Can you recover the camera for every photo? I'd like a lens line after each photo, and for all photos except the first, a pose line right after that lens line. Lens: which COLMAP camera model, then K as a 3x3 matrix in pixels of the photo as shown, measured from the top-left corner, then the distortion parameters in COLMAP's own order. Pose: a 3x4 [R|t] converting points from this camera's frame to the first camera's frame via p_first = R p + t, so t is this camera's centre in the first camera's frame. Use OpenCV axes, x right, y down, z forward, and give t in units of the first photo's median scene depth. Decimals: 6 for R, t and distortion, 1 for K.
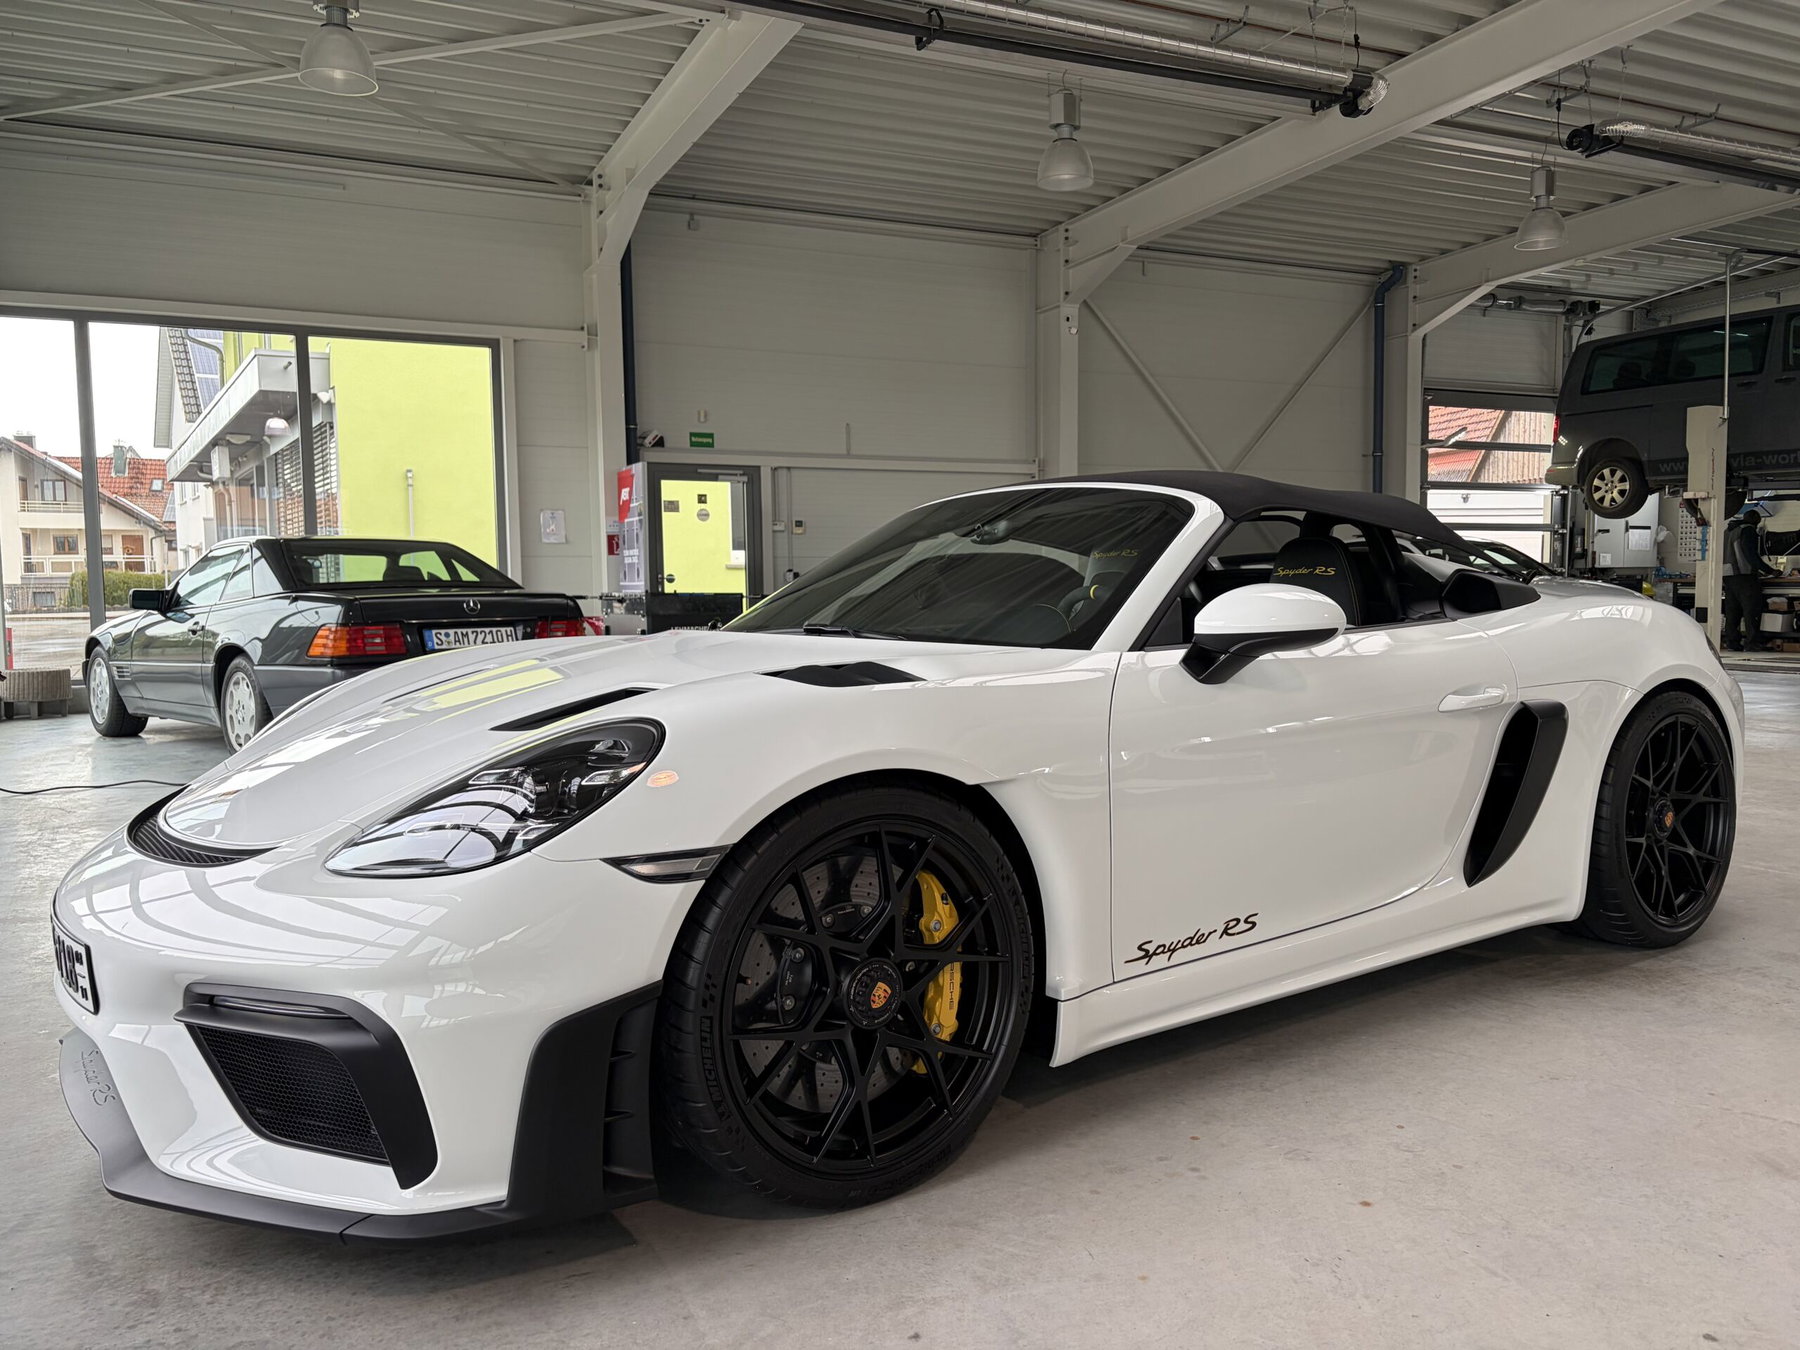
lens RADIAL K [[1366.0, 0, 902.5], [0, 1366.0, 680.7], [0, 0, 1]] dist [0.047263, -0.051387]
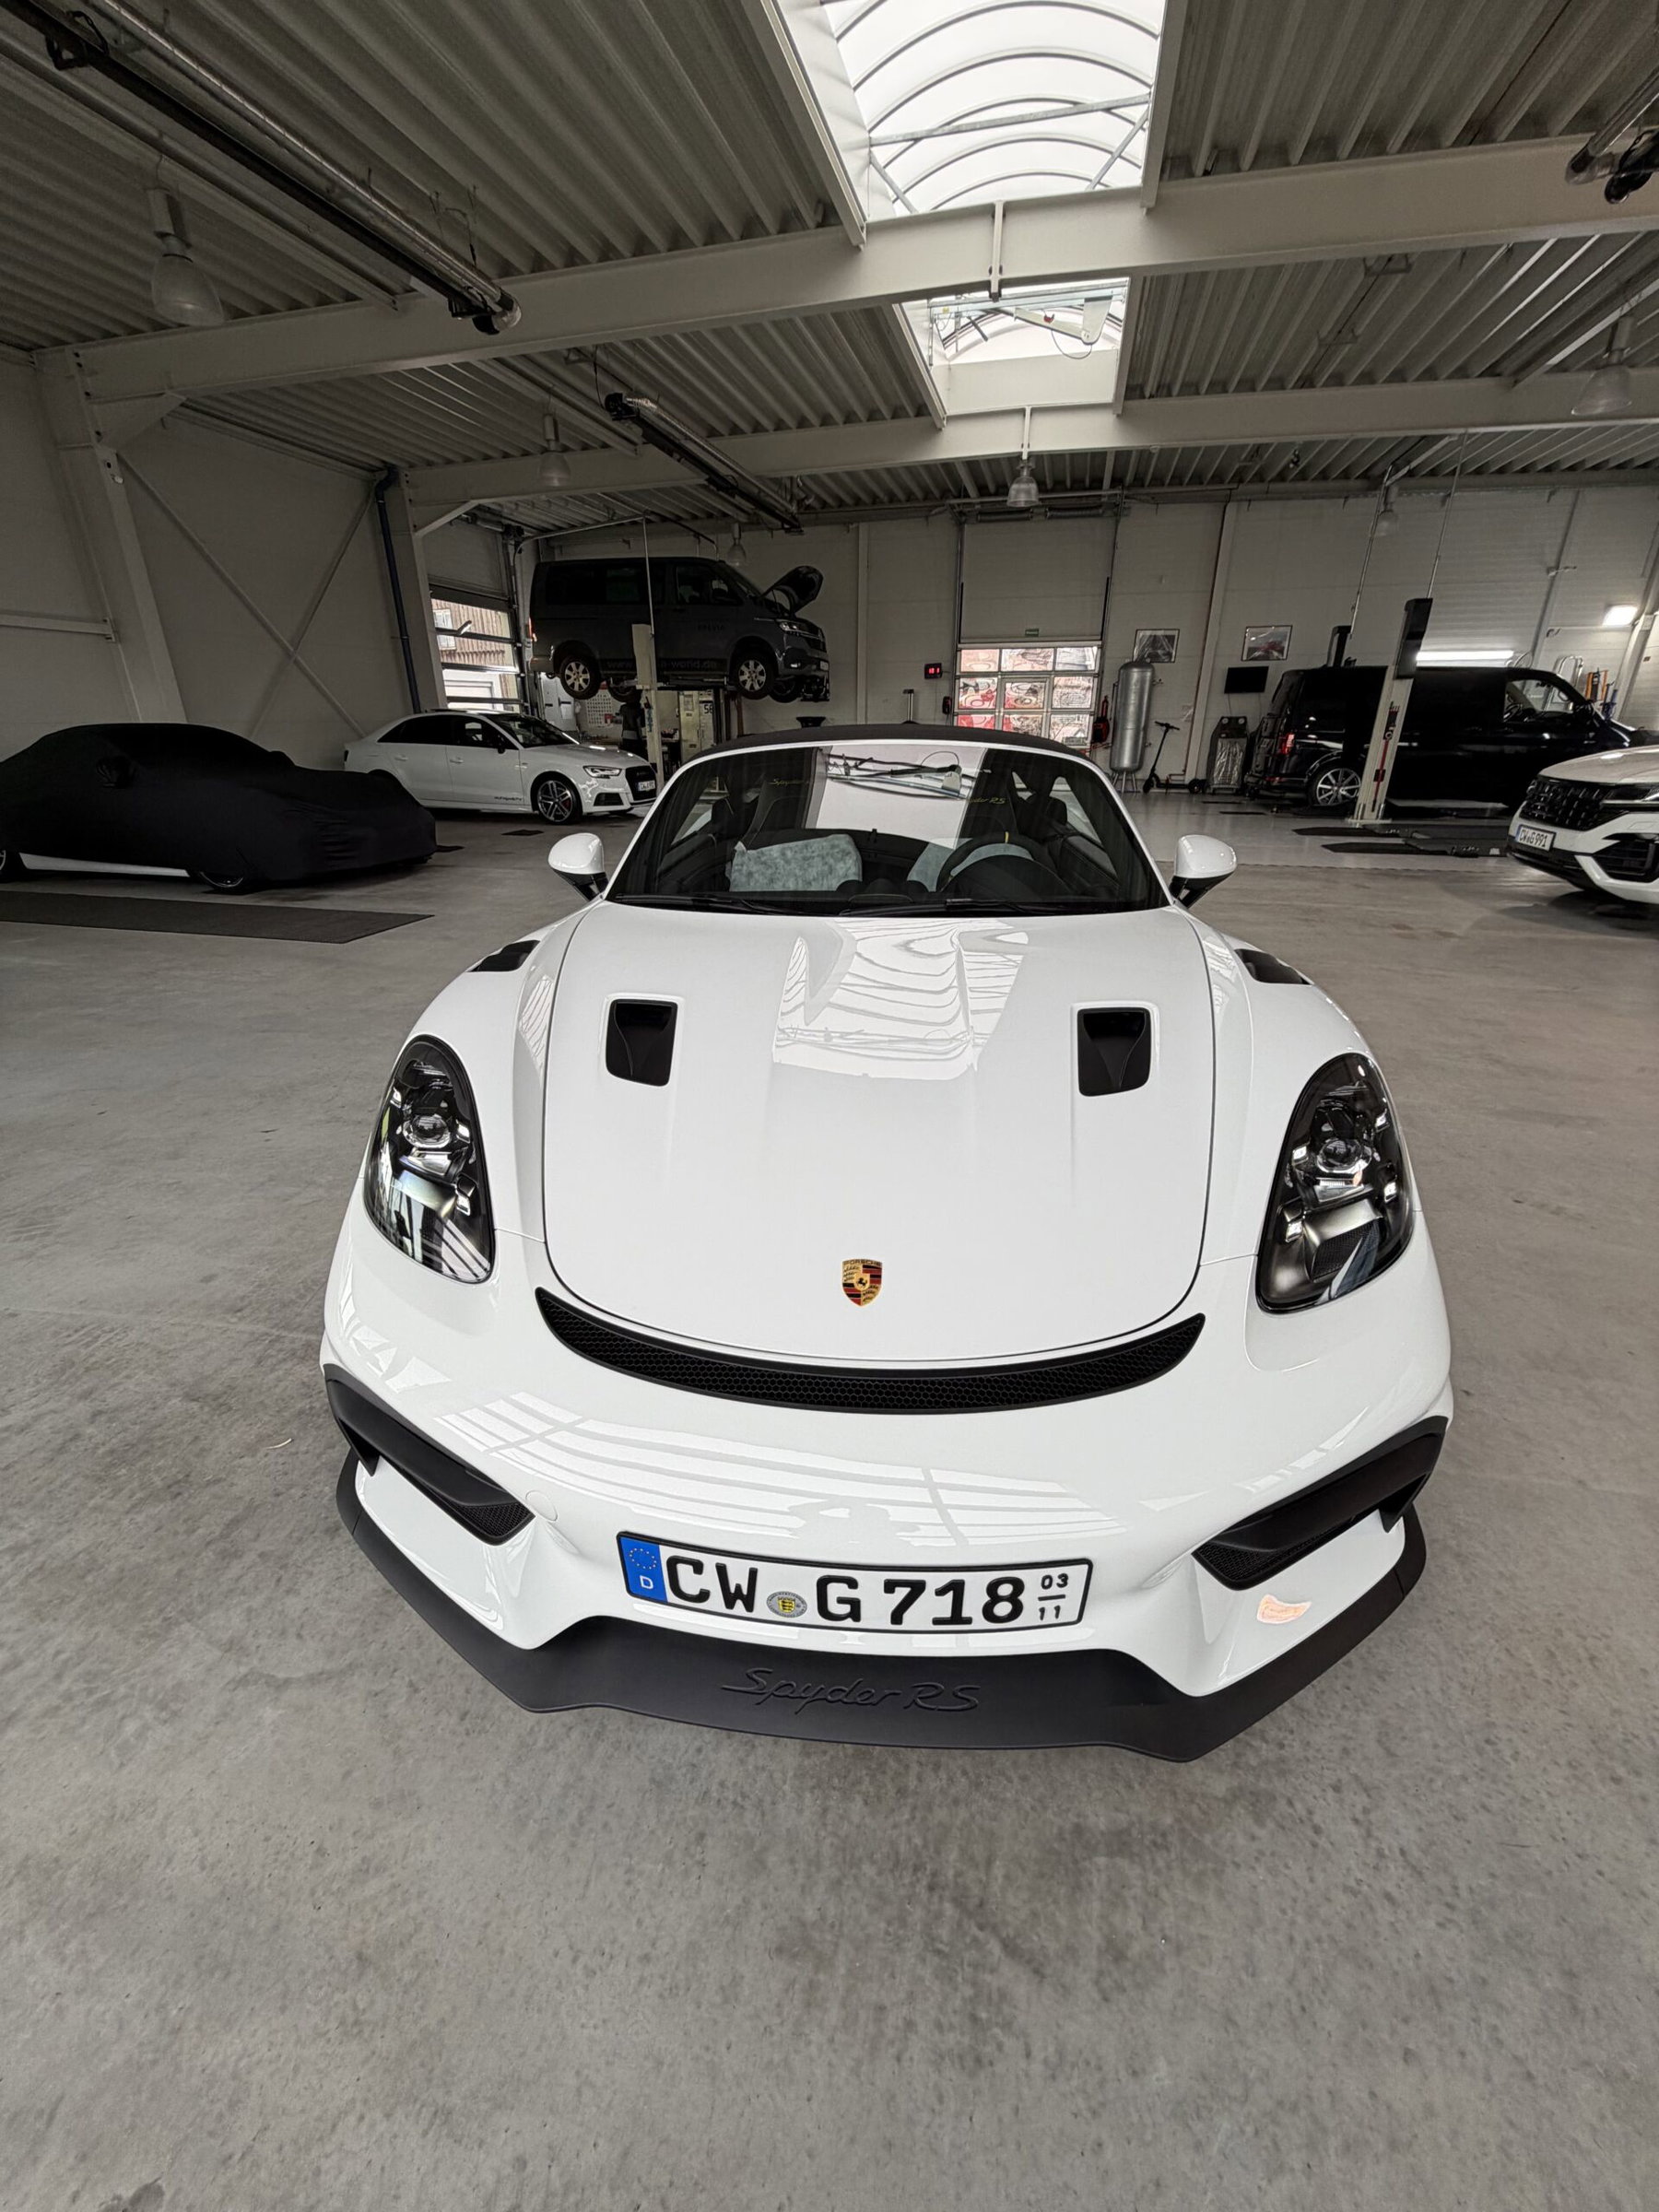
lens RADIAL K [[887.3, 0, 829.5], [0, 887.3, 1106.0], [0, 0, 1]] dist [-0.000585, -0.000013]
pose [[0.643365, -0.295084, 0.706404, -0.124019], [0.048965, 0.936701, 0.346690, -0.024409], [-0.763992, -0.188459, 0.617089, 0.111898]]
